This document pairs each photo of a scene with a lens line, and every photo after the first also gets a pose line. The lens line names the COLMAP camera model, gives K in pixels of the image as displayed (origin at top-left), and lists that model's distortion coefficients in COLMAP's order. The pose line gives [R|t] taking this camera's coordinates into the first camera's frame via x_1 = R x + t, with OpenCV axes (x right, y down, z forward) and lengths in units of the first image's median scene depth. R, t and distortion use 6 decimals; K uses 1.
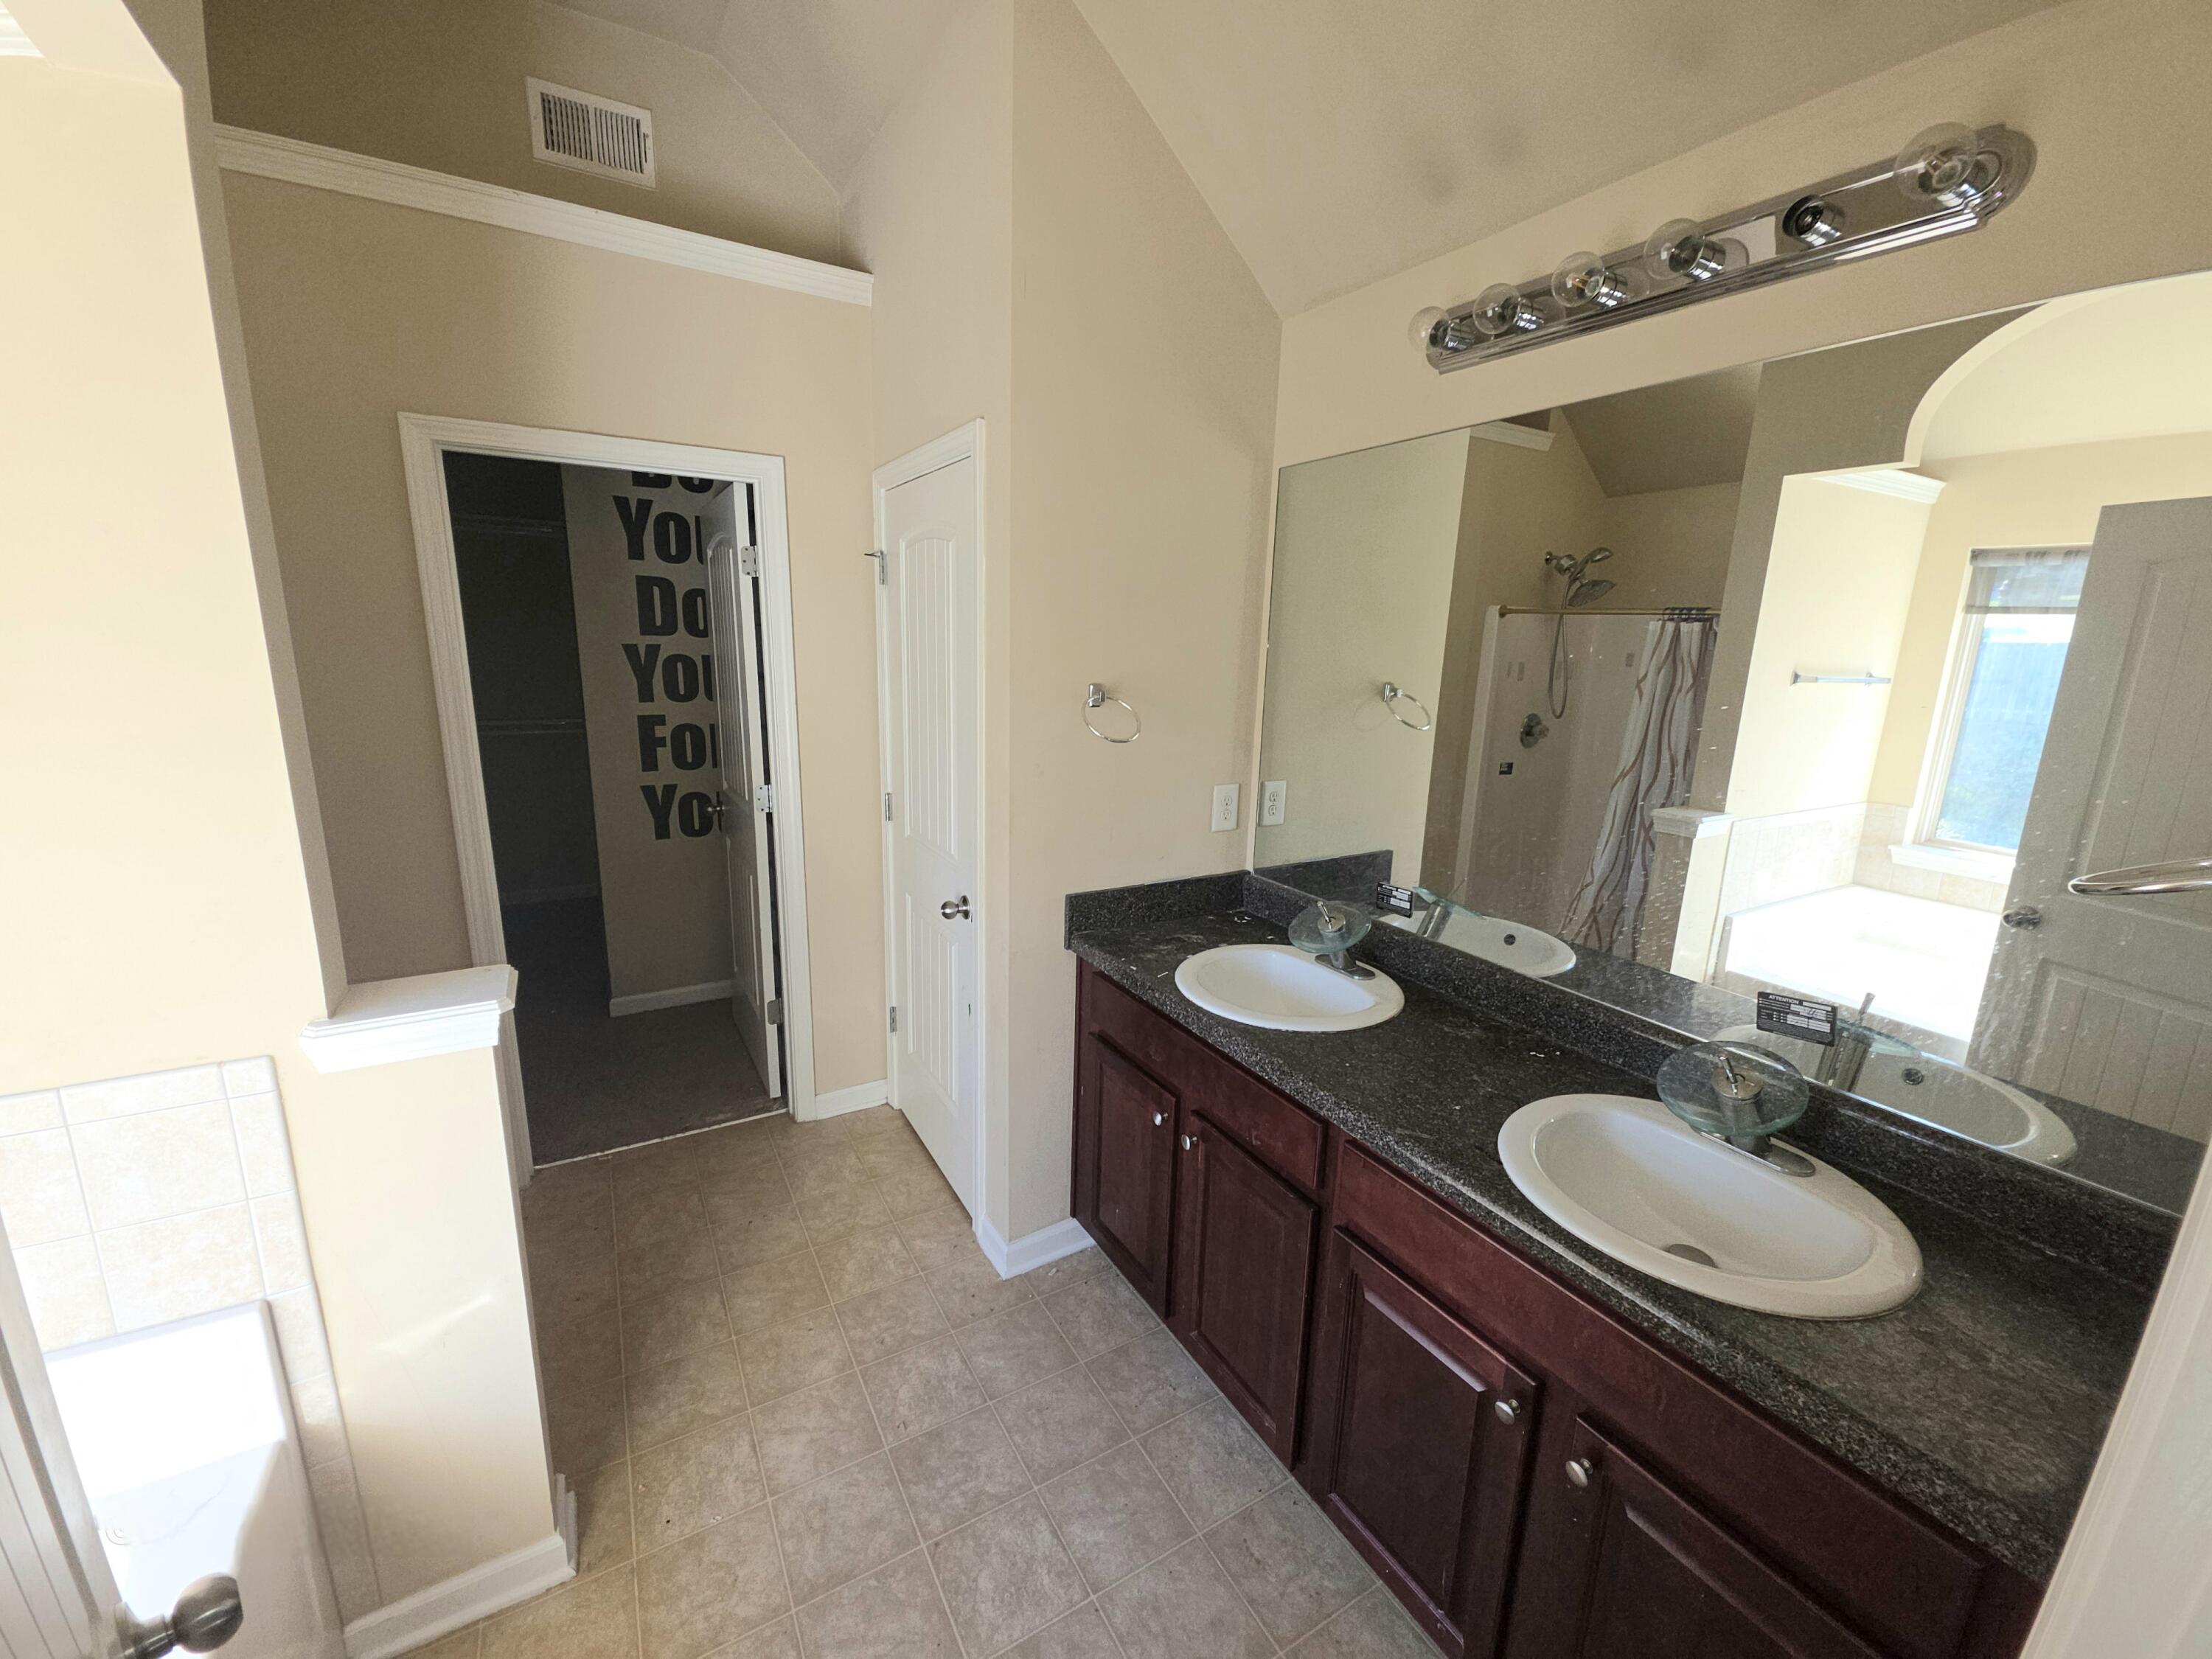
lens RADIAL K [[877.5, 0, 1103.3], [0, 877.5, 822.5], [0, 0, 1]] dist [0.001457, -0.001748]
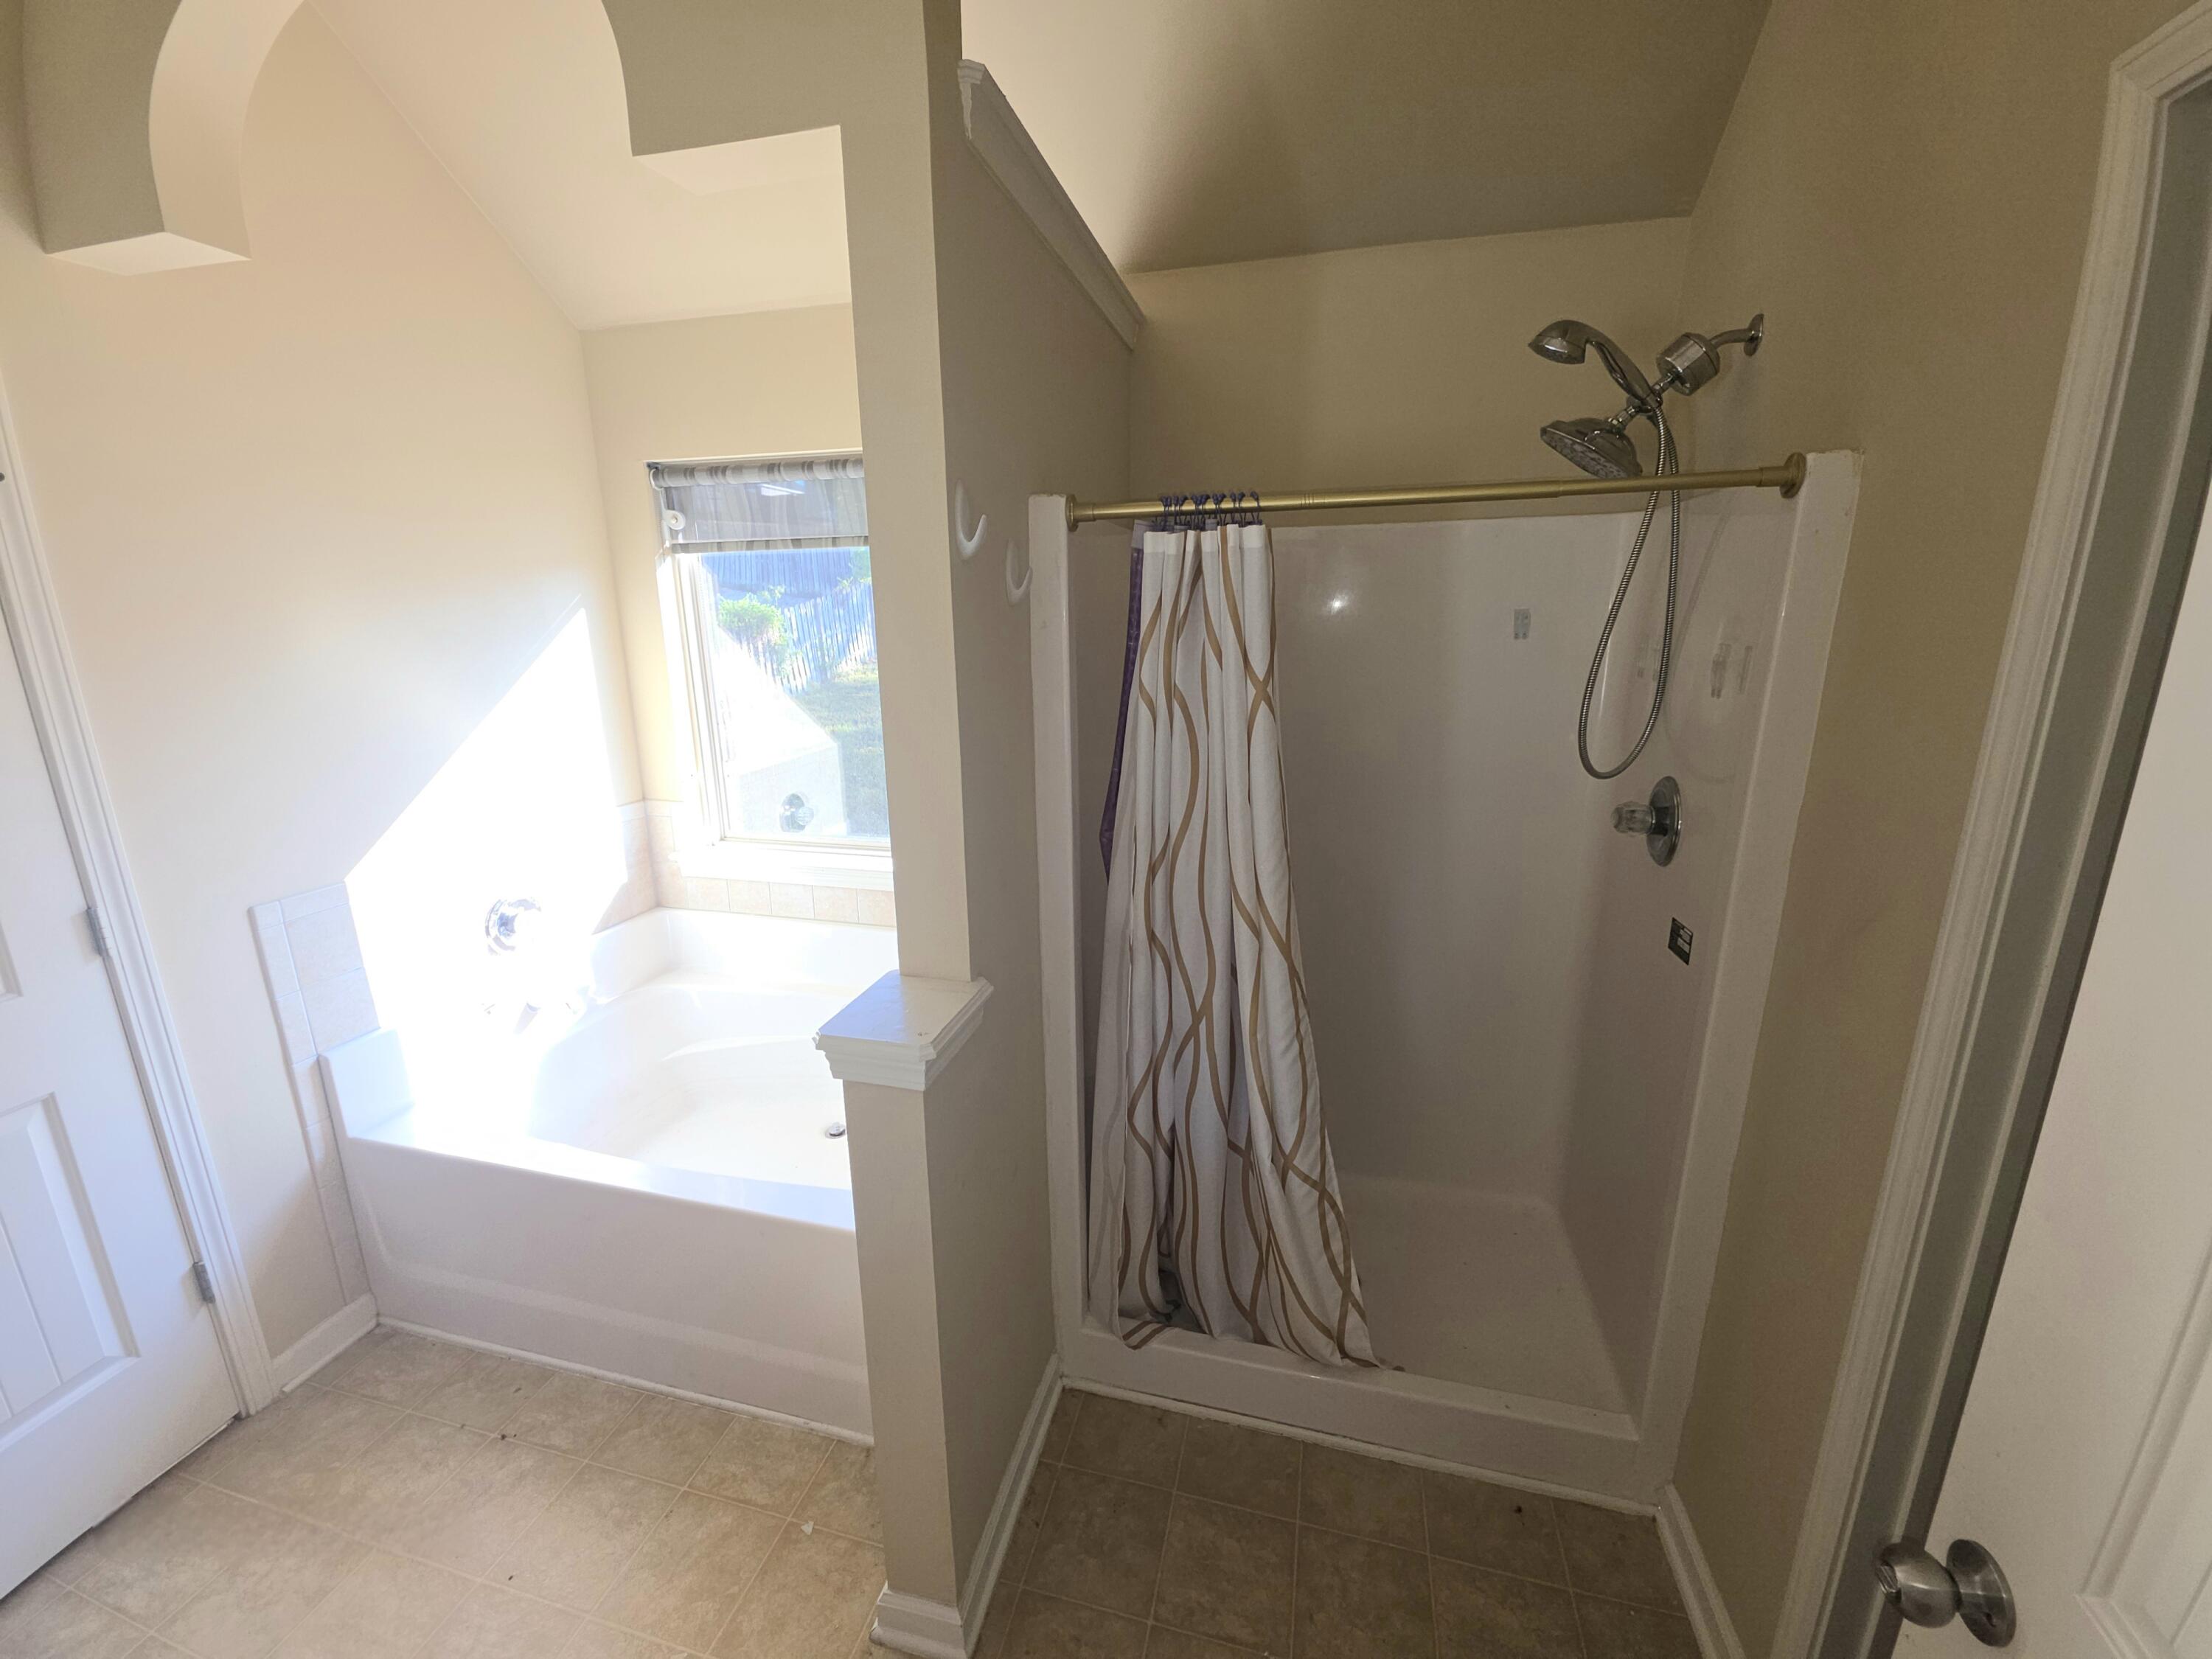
lens RADIAL K [[877.5, 0, 1102.0], [0, 877.5, 827.1], [0, 0, 1]] dist [0.001457, -0.001748]
pose [[-0.700690, 0.145491, -0.698474, -0.106621], [-0.163157, 0.920370, 0.355386, -0.129759], [0.694560, 0.362976, -0.621156, 0.615373]]
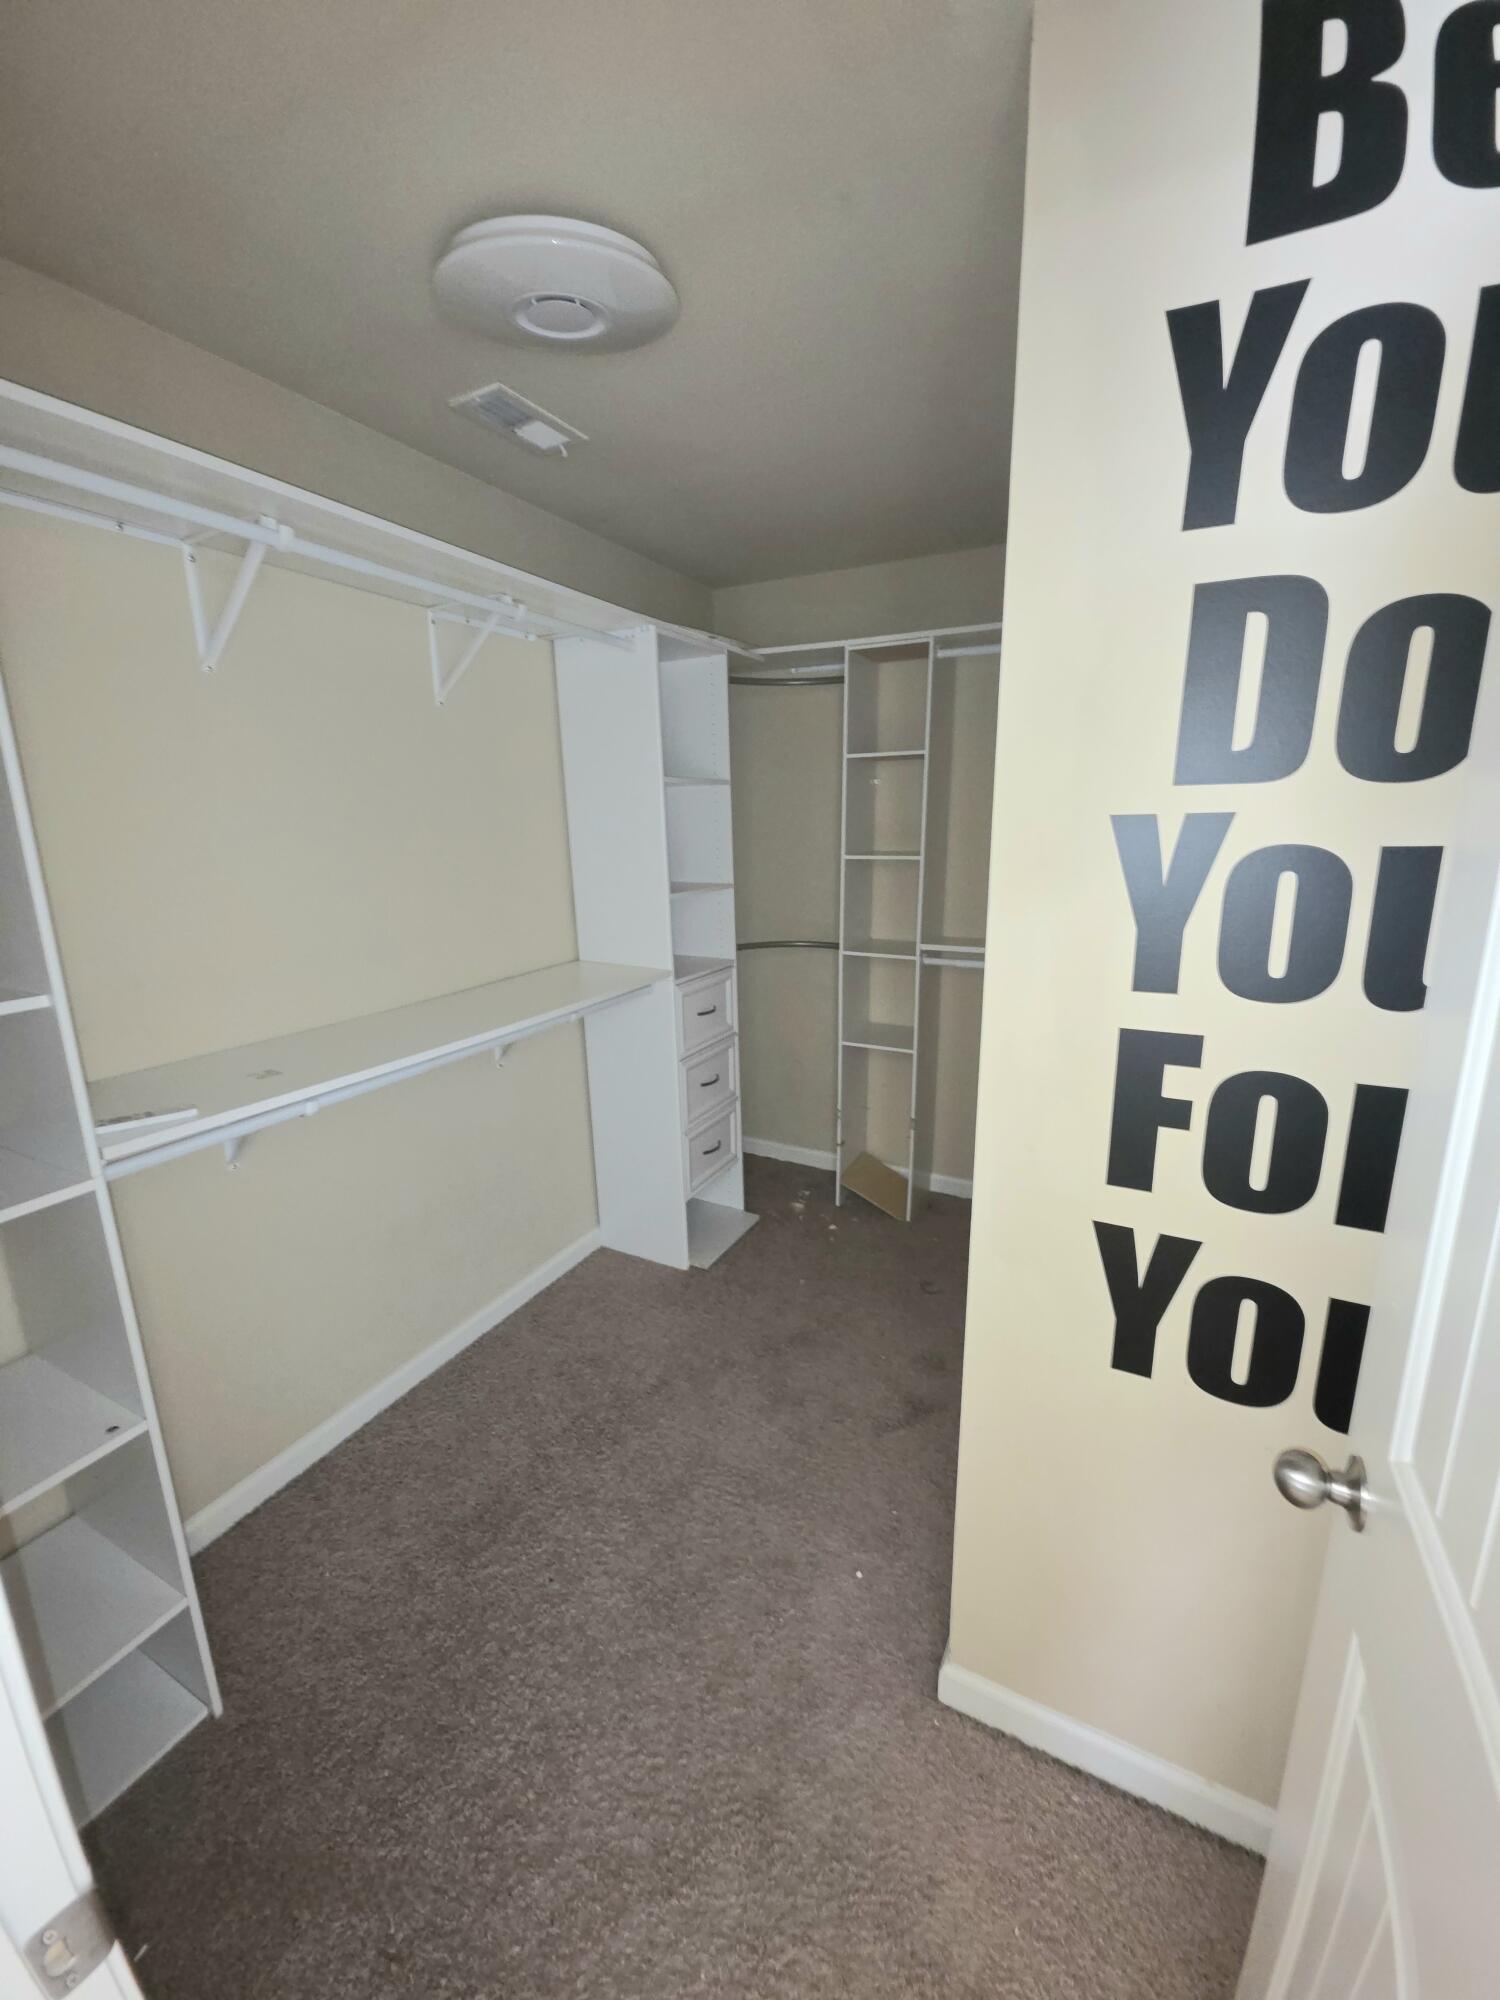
lens RADIAL K [[793.4, 0, 755.1], [0, 793.4, 1001.3], [0, 0, 1]] dist [0.001457, -0.001748]
pose [[0.539414, 0.156629, -0.827345, -0.361812], [-0.150130, 0.984694, 0.088535, -0.140469], [0.828549, 0.076452, 0.554672, 0.725509]]
